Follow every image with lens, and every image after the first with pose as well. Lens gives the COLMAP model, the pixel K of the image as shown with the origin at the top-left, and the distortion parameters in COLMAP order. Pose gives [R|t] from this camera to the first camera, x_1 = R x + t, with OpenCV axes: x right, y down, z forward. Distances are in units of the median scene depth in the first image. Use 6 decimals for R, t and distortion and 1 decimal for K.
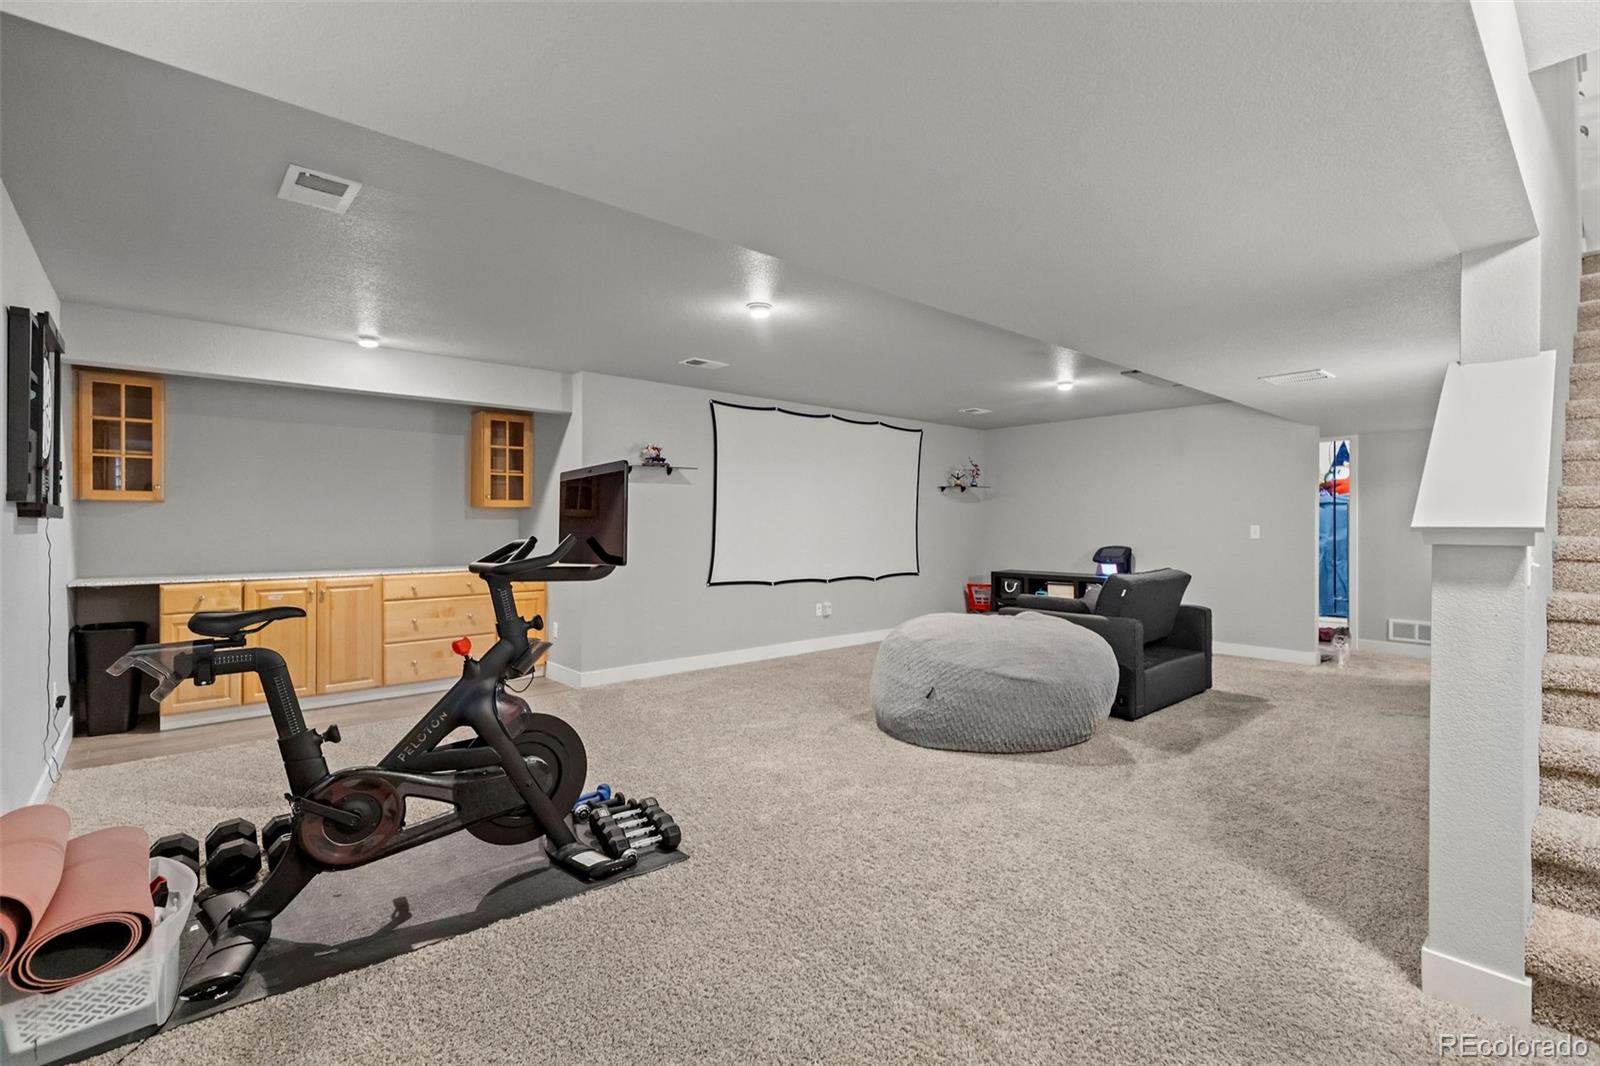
lens RADIAL K [[730.4, 0, 795.3], [0, 730.4, 509.3], [0, 0, 1]] dist [0.001088, 0.000168]
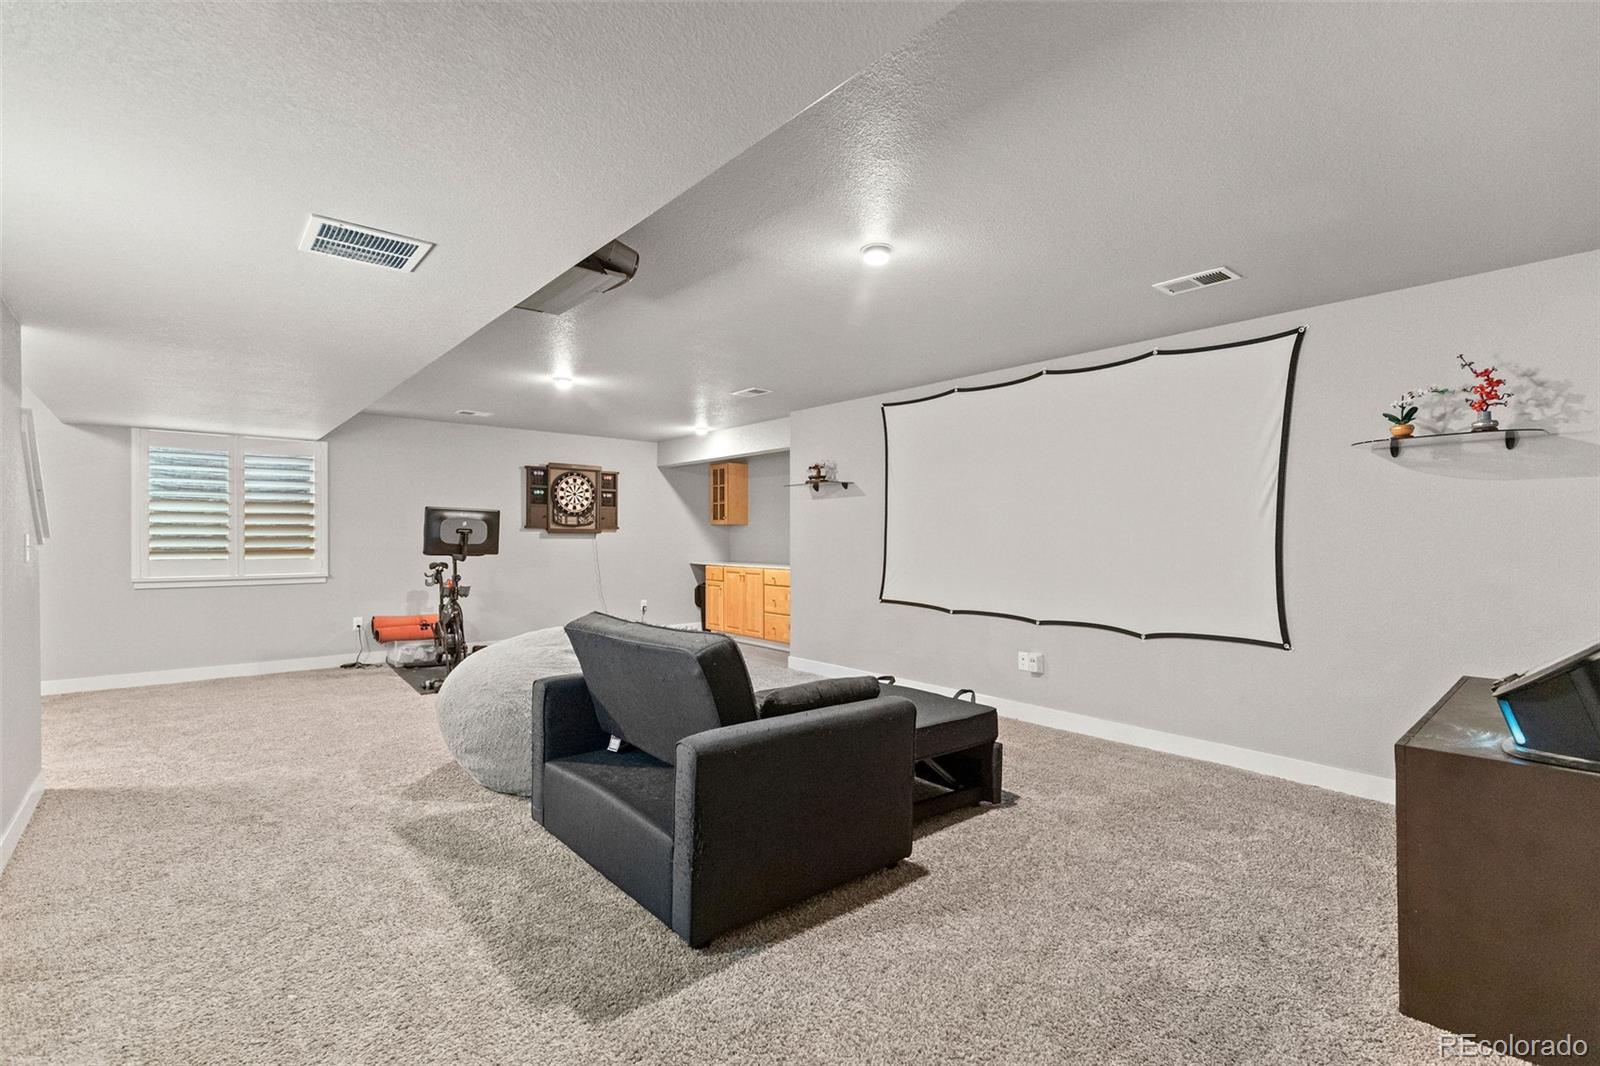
lens RADIAL K [[736.3, 0, 800.0], [0, 736.3, 533.0], [0, 0, 1]] dist [0.000782, 0.000034]
pose [[-0.037041, -0.000266, -0.999314, 0.836955], [0.024584, 0.999697, -0.001177, 0.013753], [0.999011, -0.024611, -0.037023, 0.931002]]
